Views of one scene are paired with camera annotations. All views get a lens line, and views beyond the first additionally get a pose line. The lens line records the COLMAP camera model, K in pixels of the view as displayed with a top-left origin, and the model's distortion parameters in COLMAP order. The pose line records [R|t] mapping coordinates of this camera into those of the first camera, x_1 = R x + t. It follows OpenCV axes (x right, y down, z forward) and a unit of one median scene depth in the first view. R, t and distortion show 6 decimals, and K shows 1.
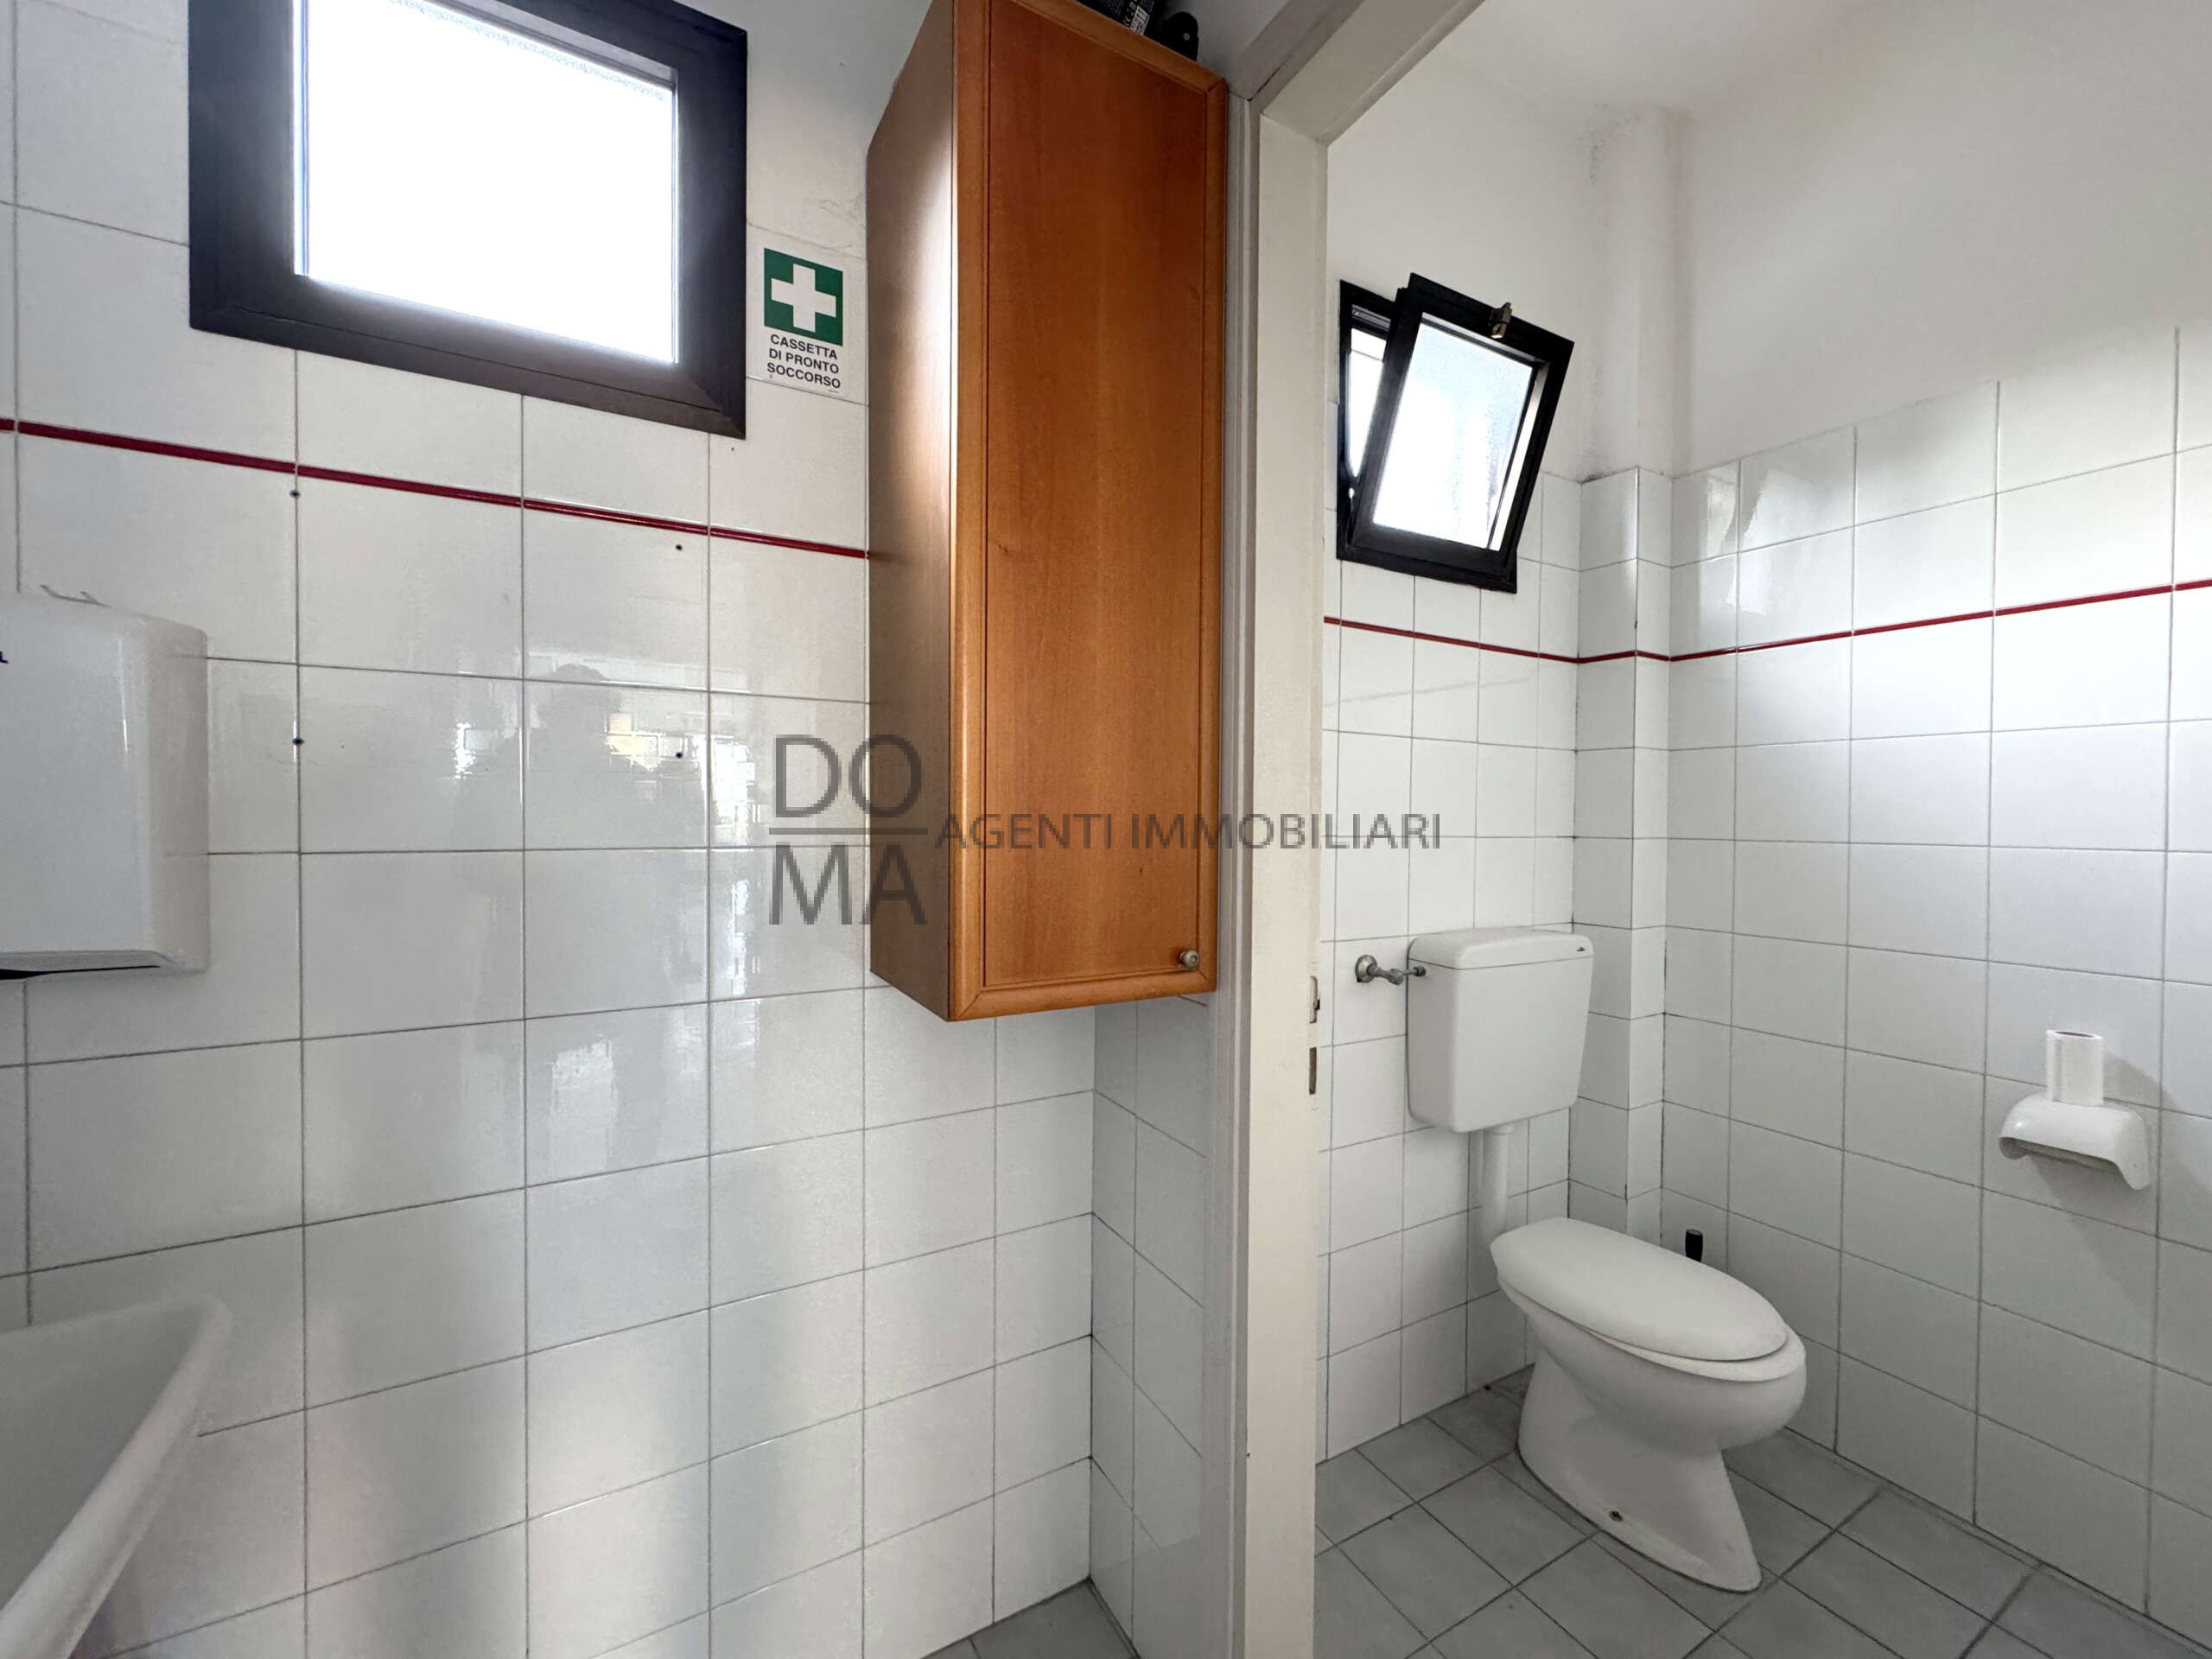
lens RADIAL K [[879.6, 0, 1103.3], [0, 879.6, 826.6], [0, 0, 1]] dist [-0.000984, 0.000044]
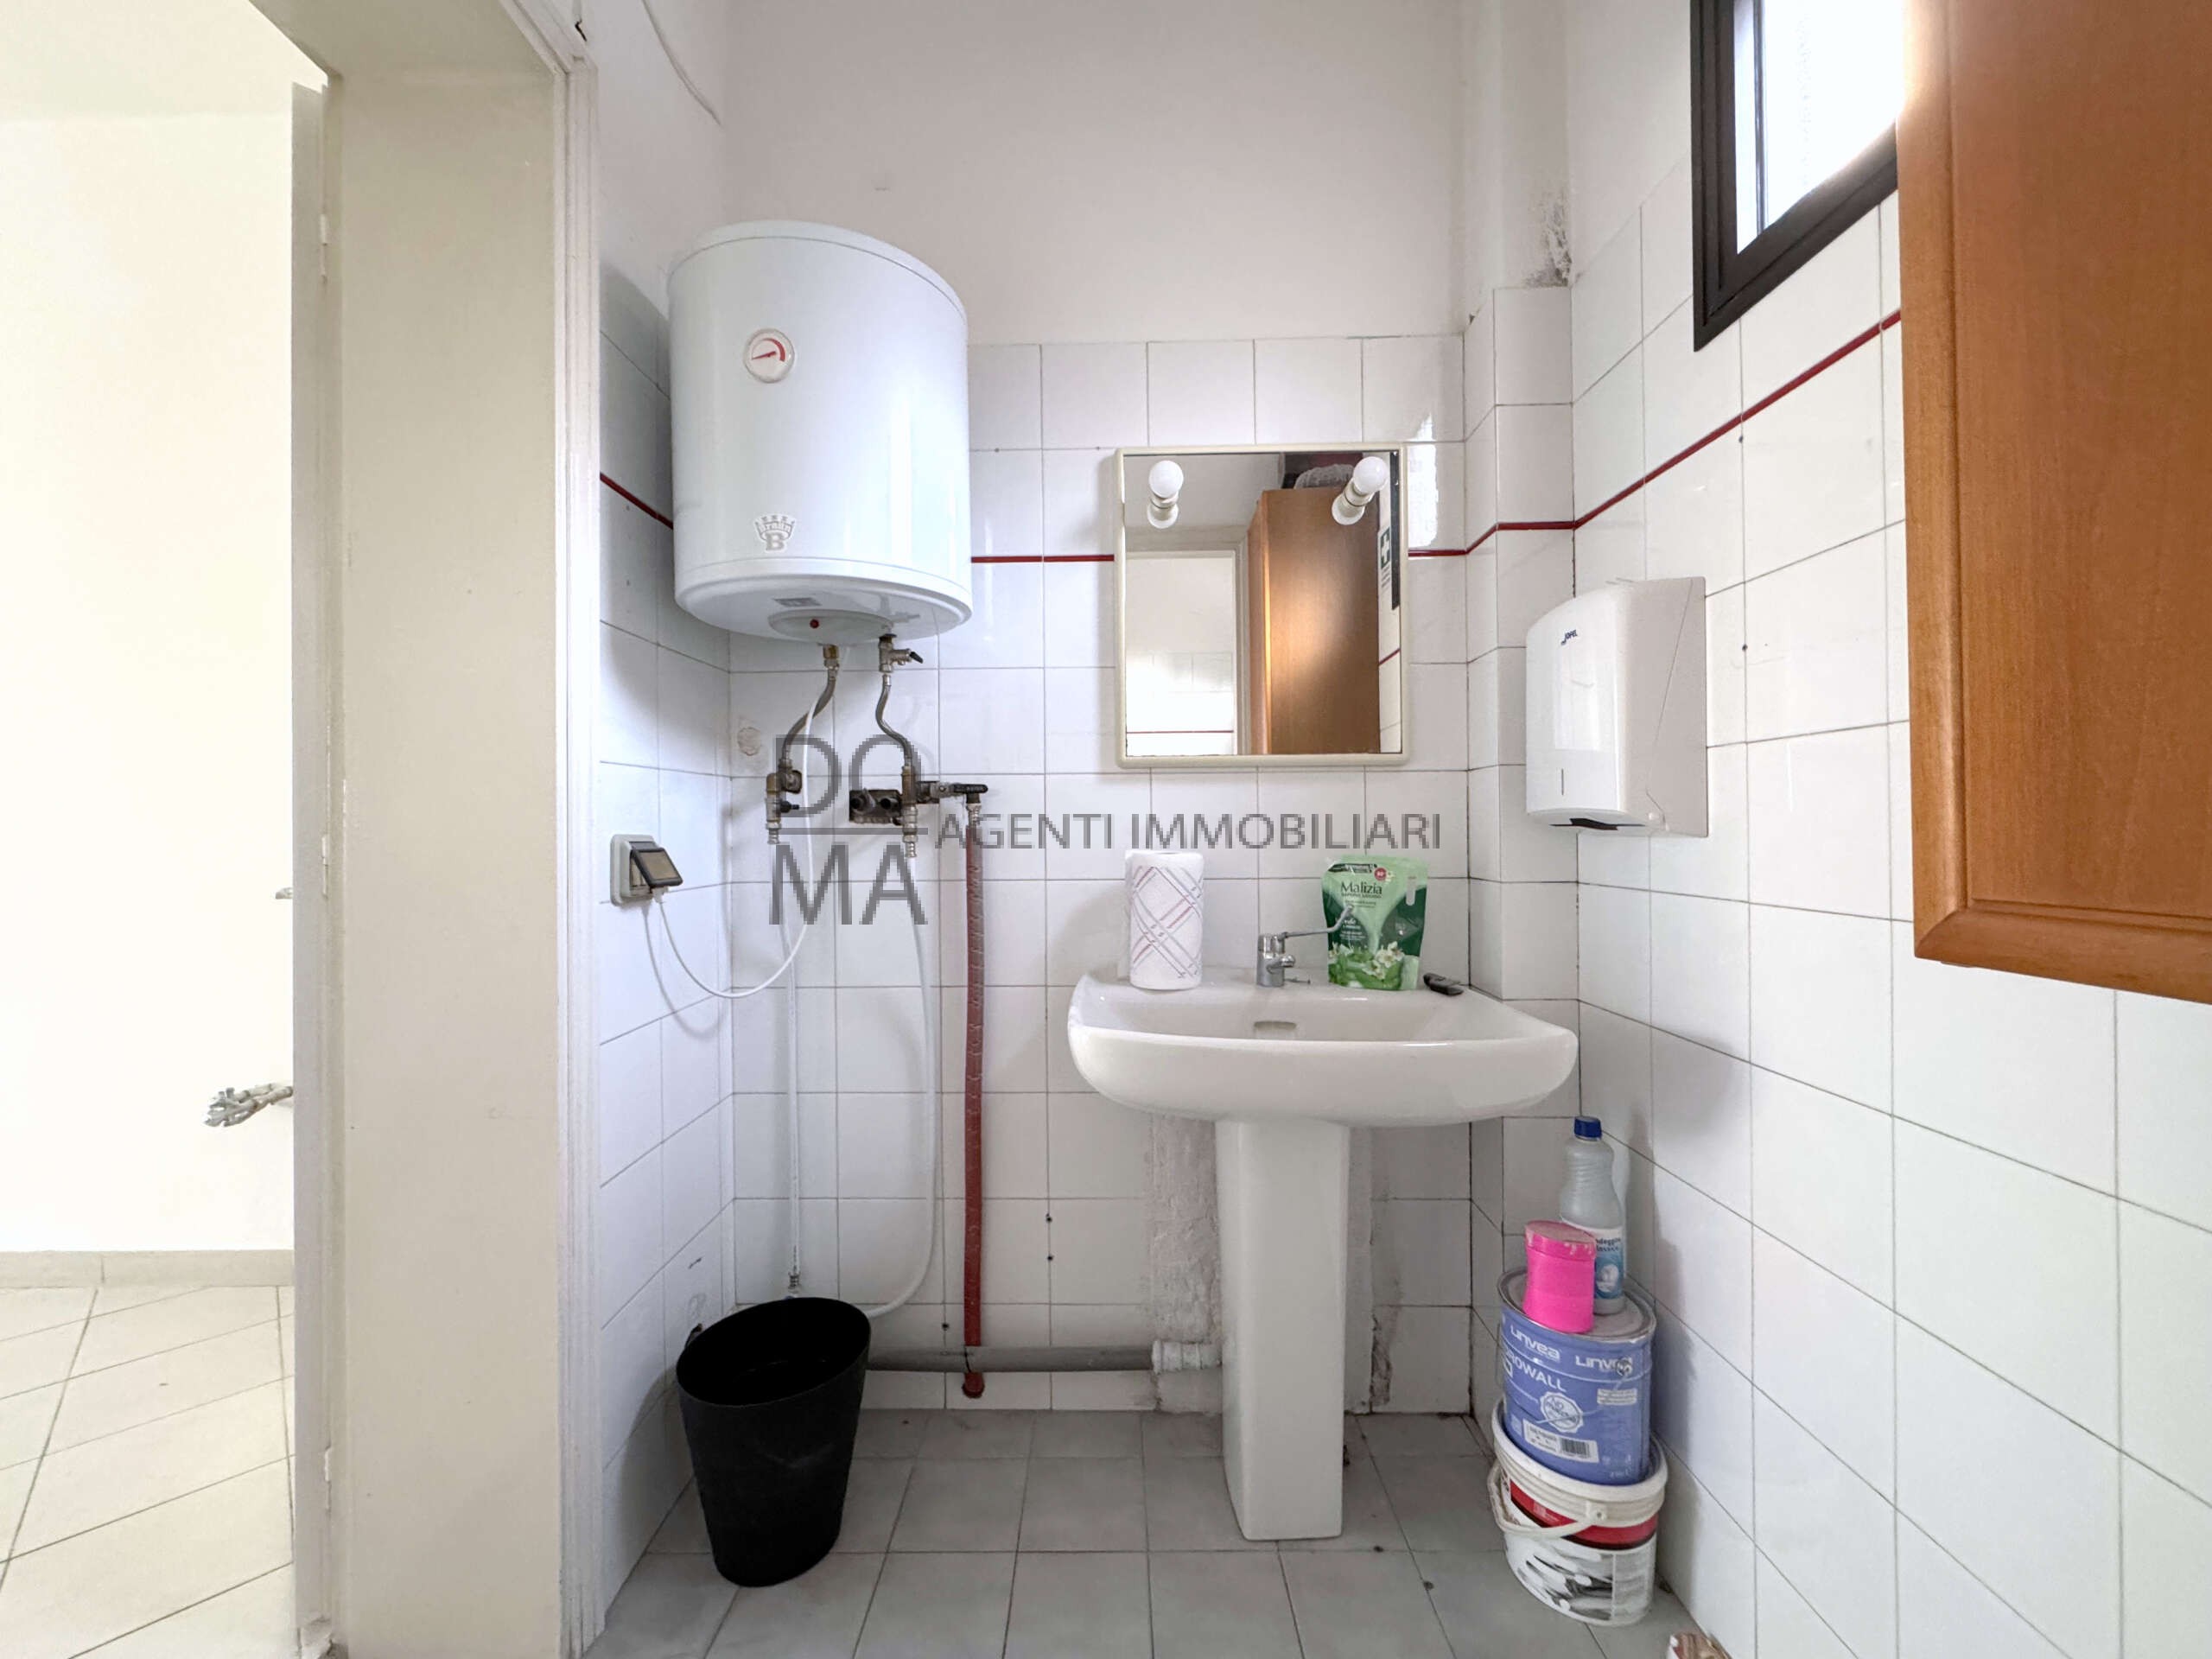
lens RADIAL K [[879.6, 0, 1103.3], [0, 879.6, 826.6], [0, 0, 1]] dist [-0.000984, 0.000044]
pose [[-0.495331, -0.002248, -0.868702, 0.554216], [-0.006078, 0.999981, 0.000878, 0.153488], [0.868683, 0.005715, -0.495335, 0.875156]]
